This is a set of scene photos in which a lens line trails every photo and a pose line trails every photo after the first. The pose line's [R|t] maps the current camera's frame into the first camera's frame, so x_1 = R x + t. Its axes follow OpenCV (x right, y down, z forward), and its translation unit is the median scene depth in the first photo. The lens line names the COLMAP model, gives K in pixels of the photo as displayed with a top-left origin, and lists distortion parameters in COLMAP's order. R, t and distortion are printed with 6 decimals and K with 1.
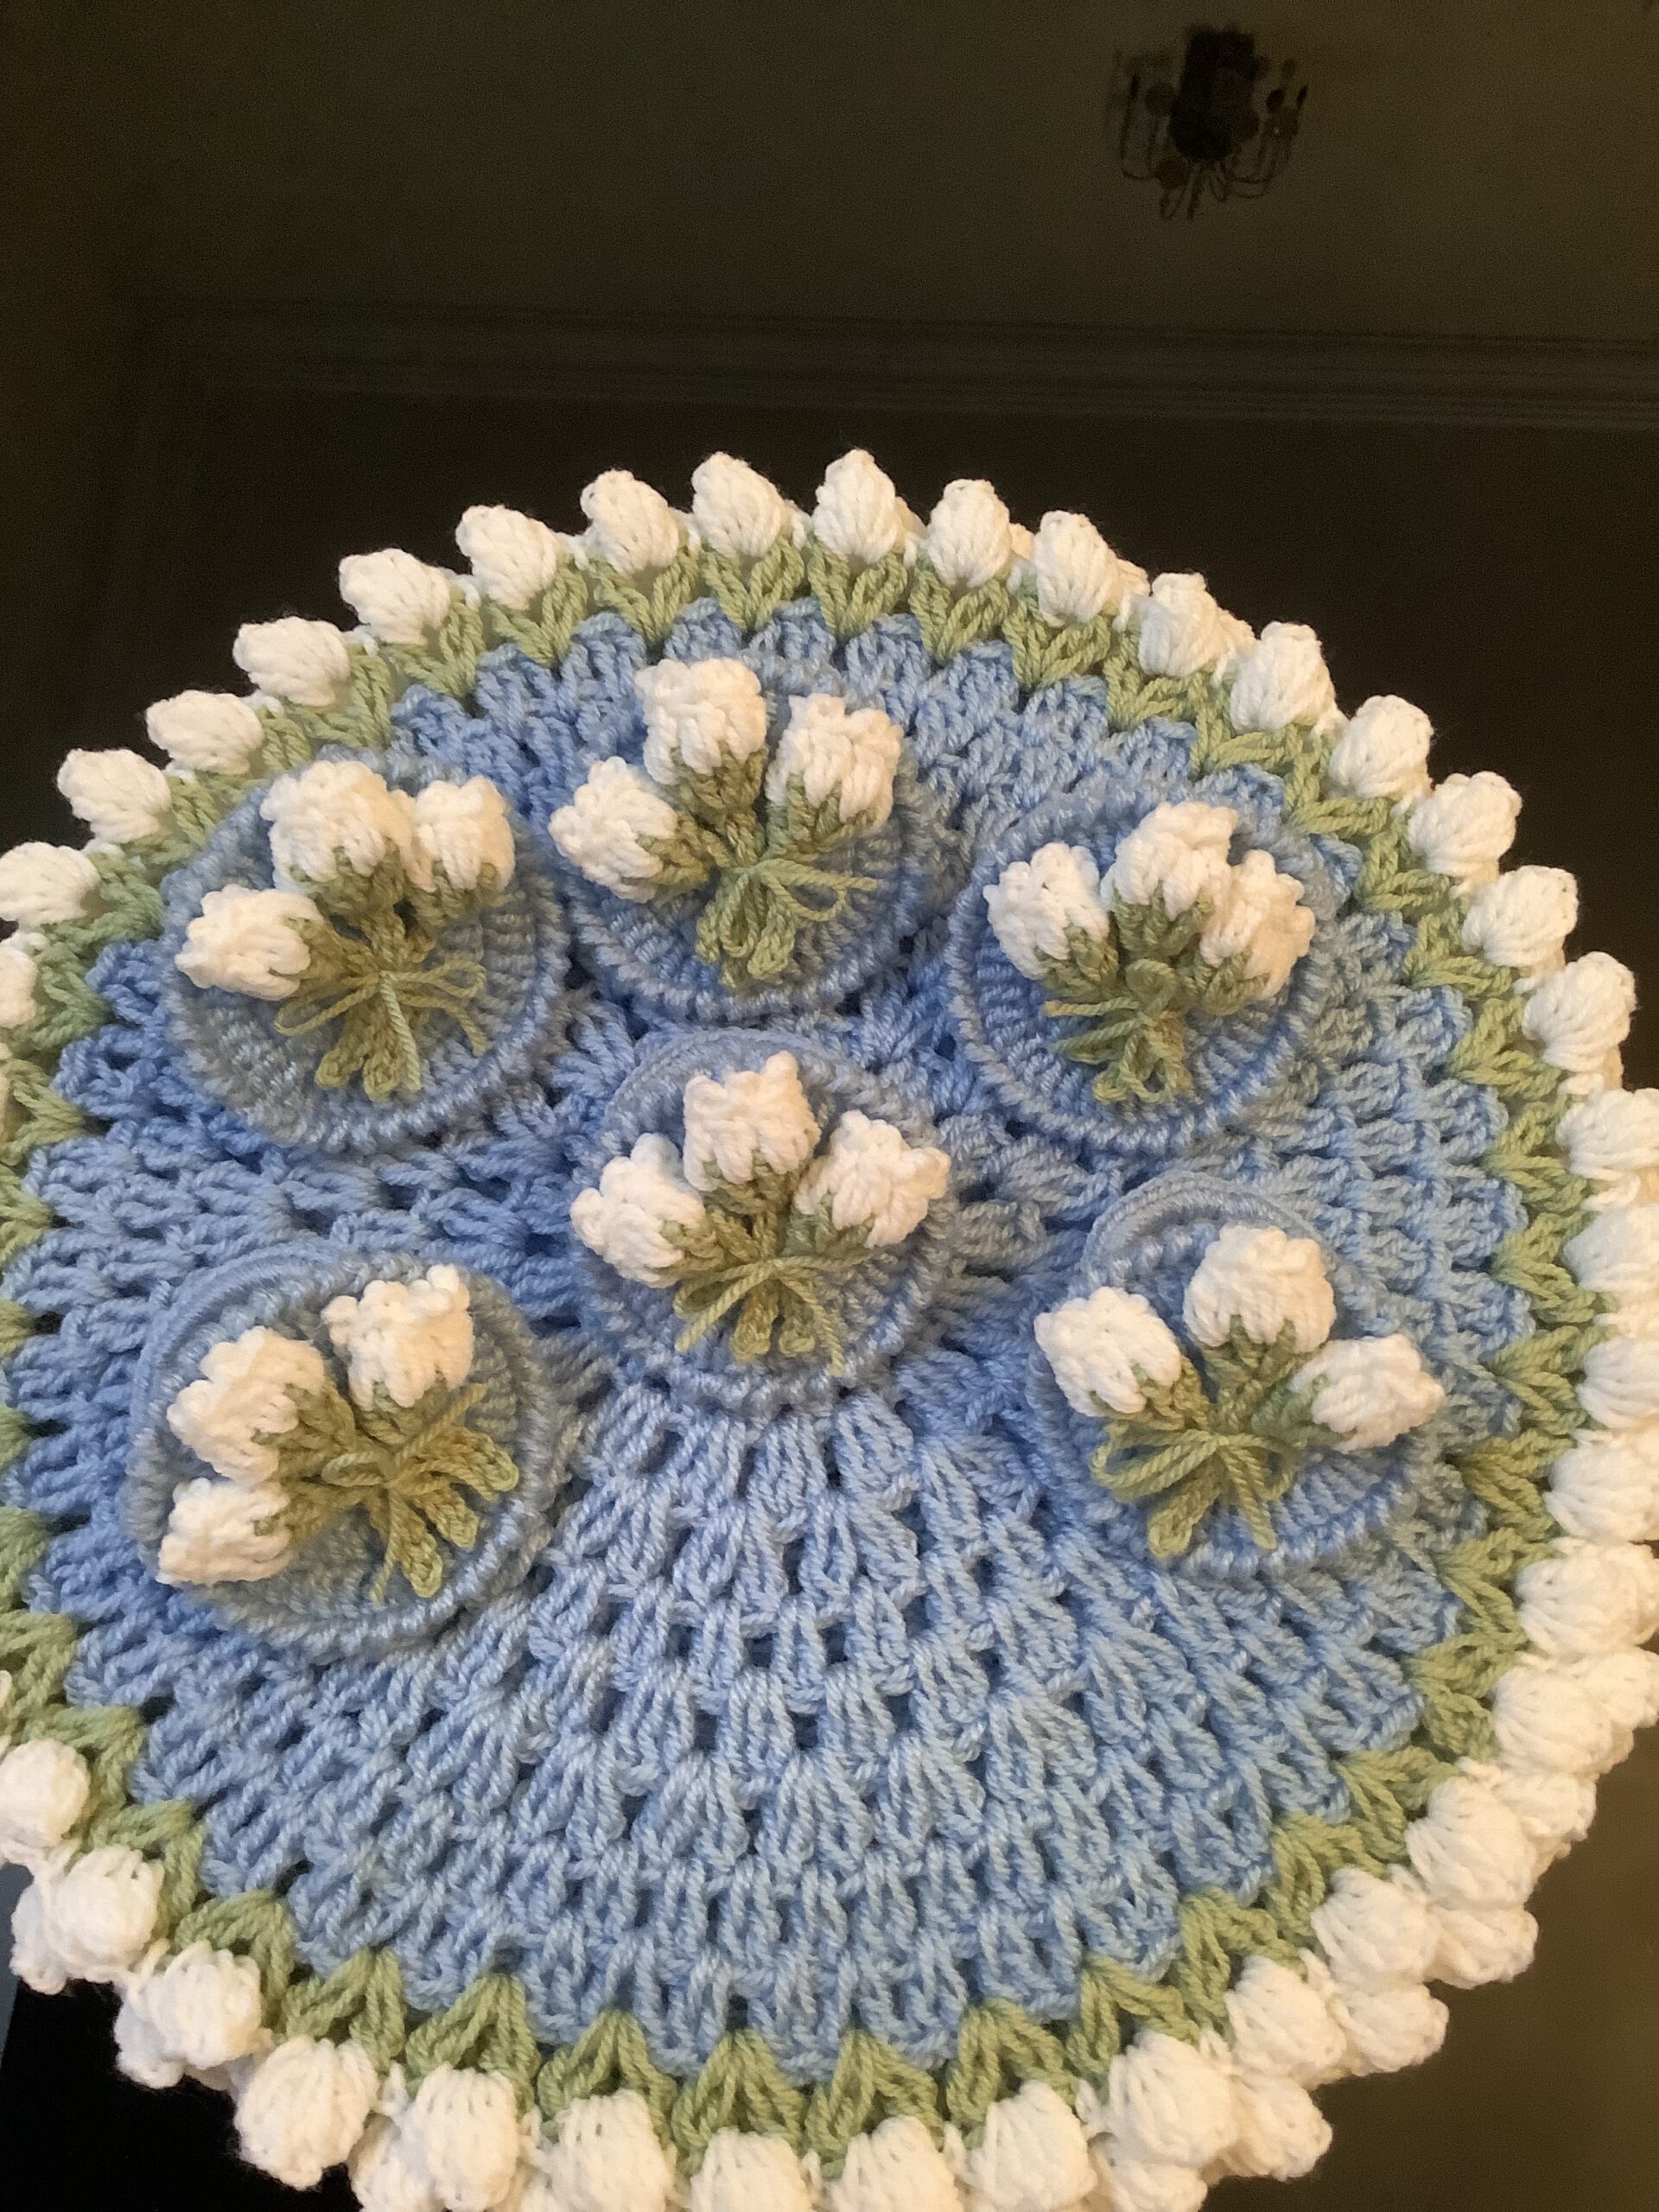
lens RADIAL K [[2032.8, 0, 829.5], [0, 2032.8, 1106.0], [0, 0, 1]] dist [0.119995, -0.278162]
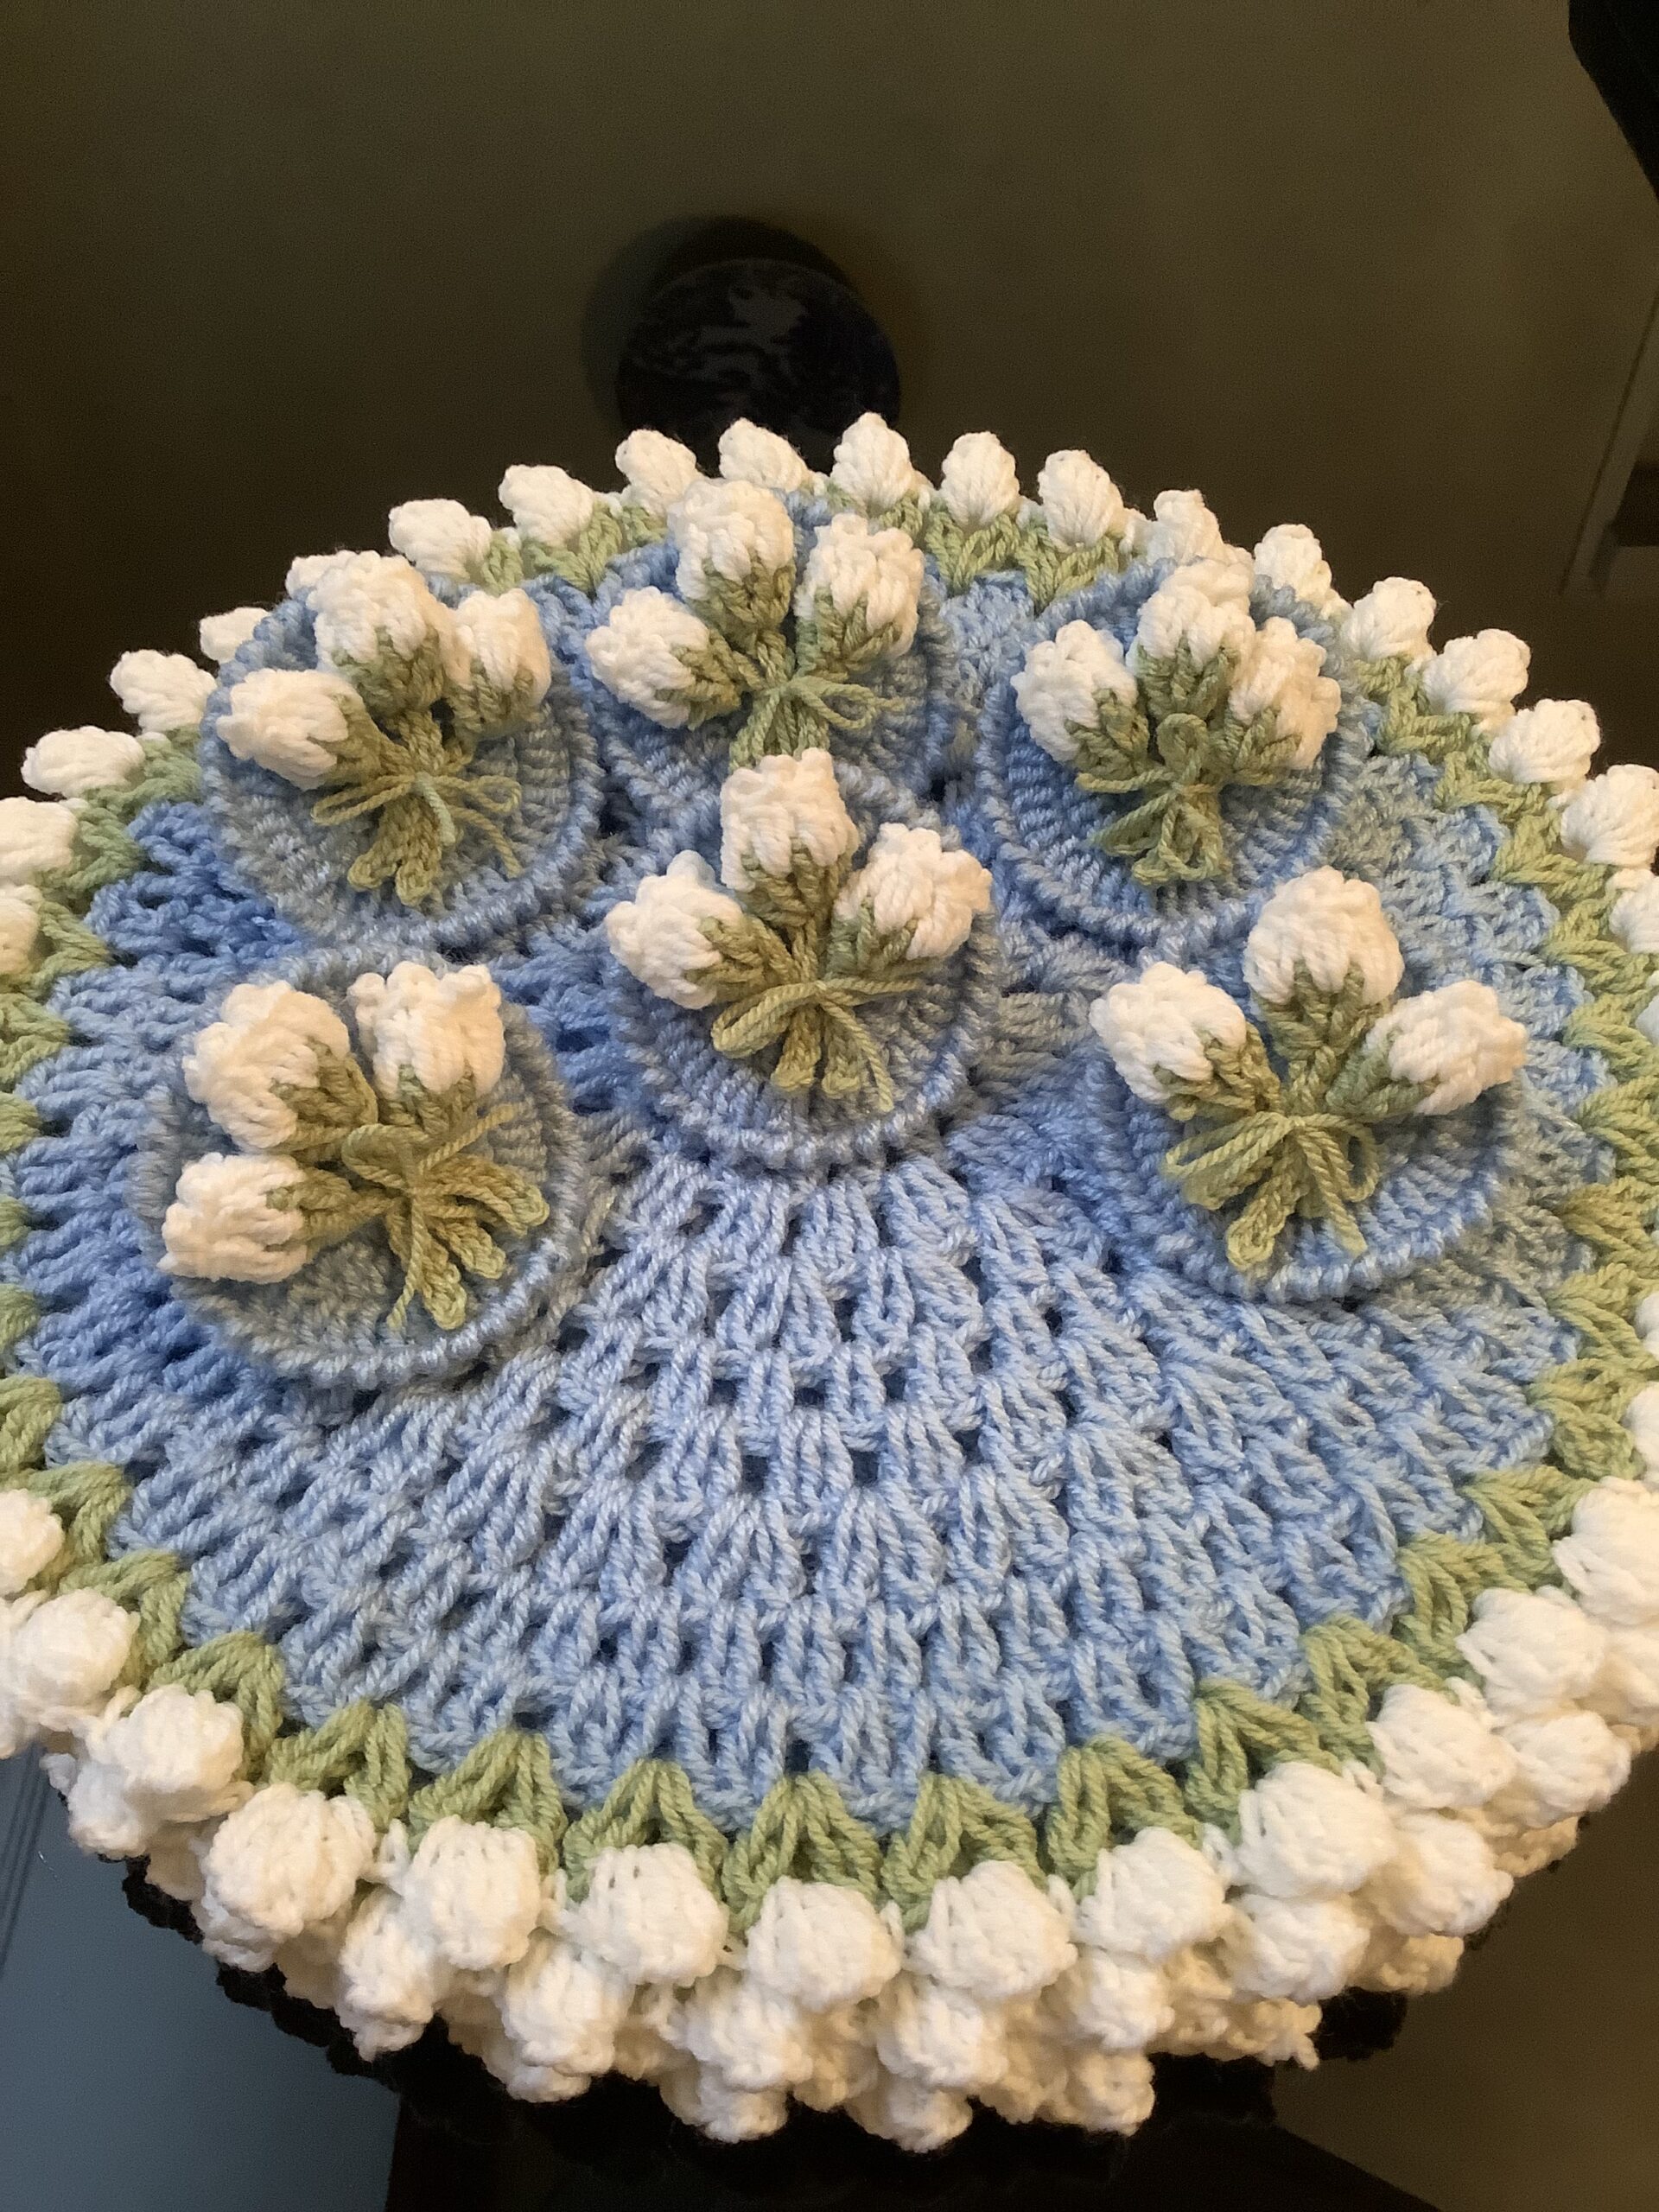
lens RADIAL K [[2043.6, 0, 836.0], [0, 2043.6, 1085.5], [0, 0, 1]] dist [0.122309, -0.298037]
pose [[0.999420, -0.033871, -0.003441, -0.015795], [0.031096, 0.949316, -0.312780, 0.425361], [0.013861, 0.312492, 0.949819, 0.092977]]
